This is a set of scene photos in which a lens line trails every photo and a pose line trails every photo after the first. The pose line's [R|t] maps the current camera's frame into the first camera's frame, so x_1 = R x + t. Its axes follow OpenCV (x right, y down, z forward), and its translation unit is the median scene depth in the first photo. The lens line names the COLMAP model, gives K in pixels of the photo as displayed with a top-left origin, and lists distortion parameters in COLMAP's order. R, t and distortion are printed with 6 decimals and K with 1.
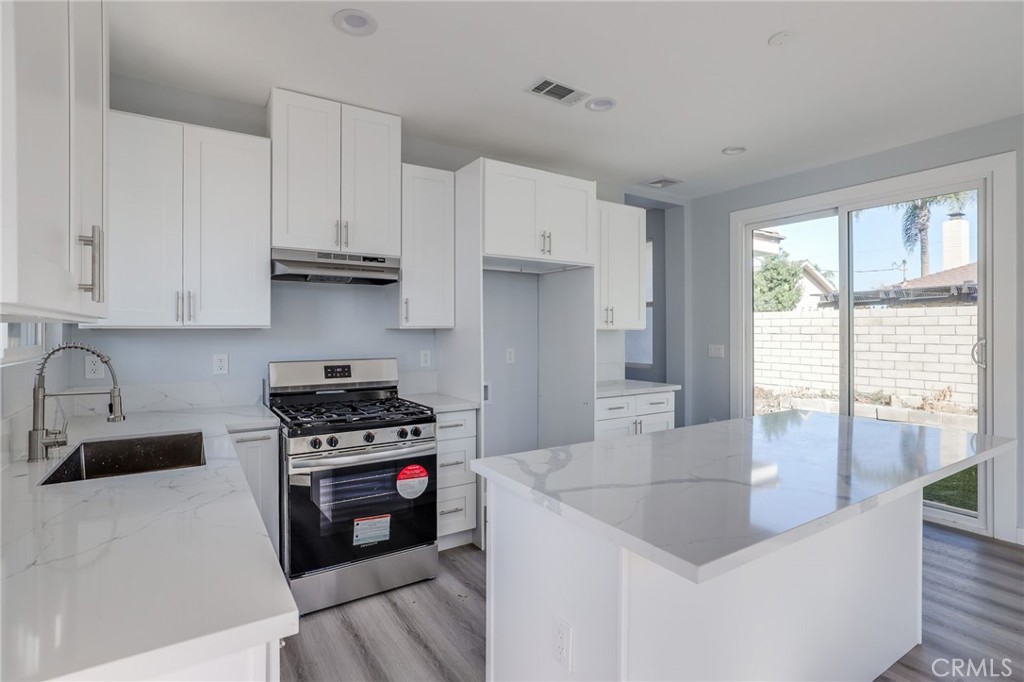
lens RADIAL K [[502.8, 0, 502.7], [0, 502.8, 334.9], [0, 0, 1]] dist [-0.042403, 0.023681]
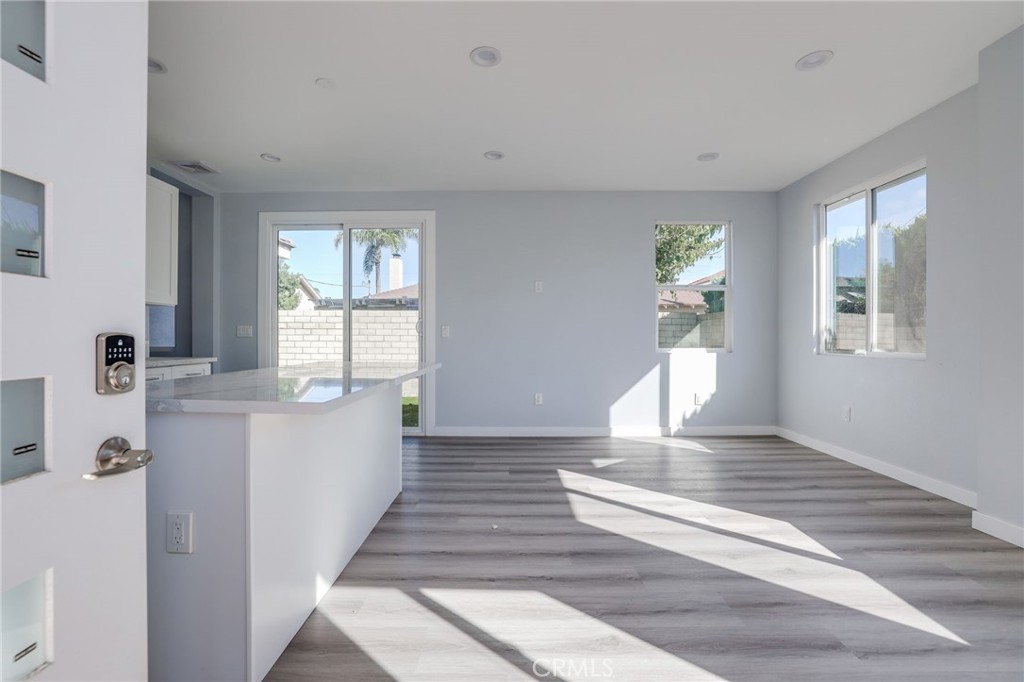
lens RADIAL K [[444.7, 0, 506.9], [0, 444.7, 334.9], [0, 0, 1]] dist [-0.042052, 0.015164]
pose [[0.543894, 0.008300, 0.839113, -0.129037], [0.003113, 0.999924, -0.011908, 0.084188], [-0.839148, 0.009089, 0.543827, -0.060393]]
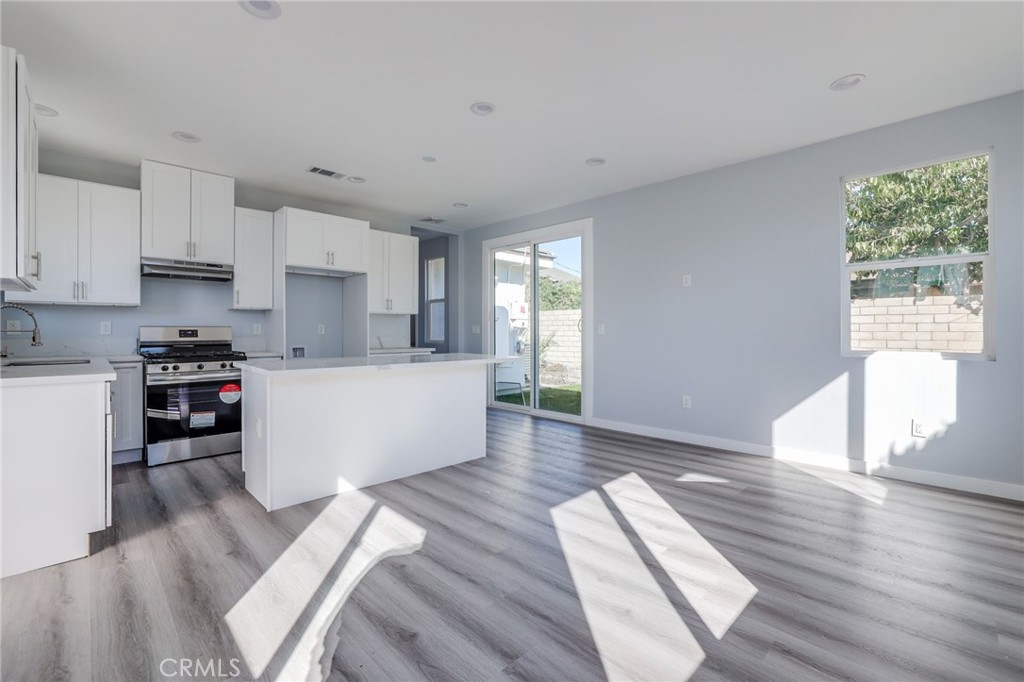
lens RADIAL K [[444.7, 0, 506.9], [0, 444.7, 334.9], [0, 0, 1]] dist [-0.042052, 0.015164]
pose [[0.979384, -0.000717, 0.202007, 0.378151], [0.000480, 0.999999, 0.001219, 0.072049], [-0.202007, -0.001097, 0.979383, -0.573376]]
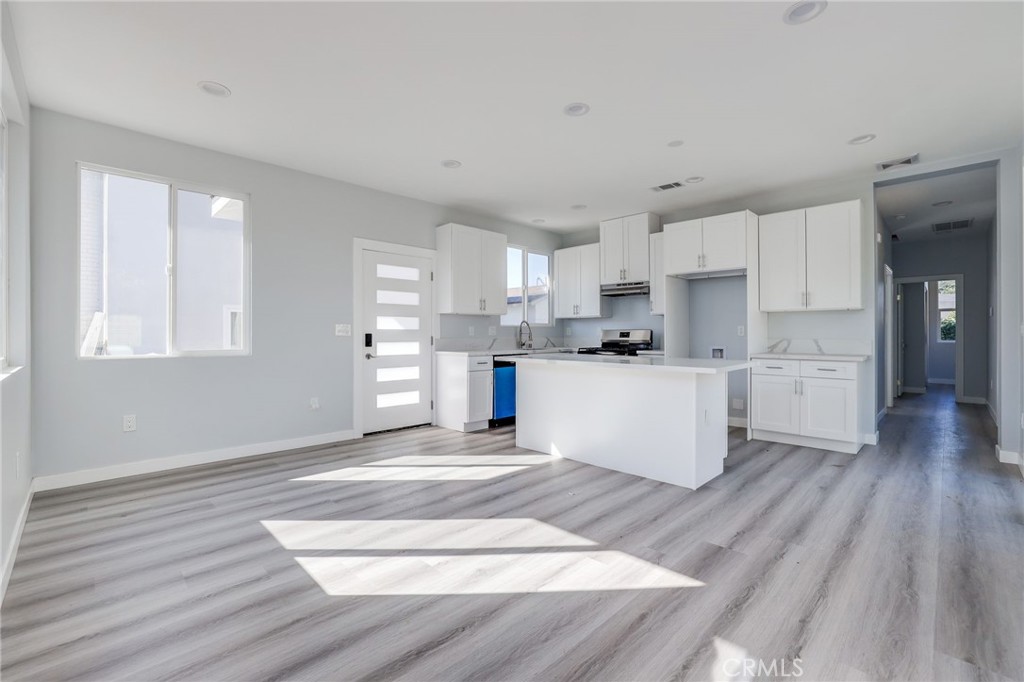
lens RADIAL K [[444.7, 0, 506.9], [0, 444.7, 334.9], [0, 0, 1]] dist [-0.042052, 0.015164]
pose [[0.202954, 0.003109, -0.979183, 1.464786], [-0.004721, 0.999986, 0.002197, 0.068699], [0.979177, 0.004176, 0.202966, 0.056972]]
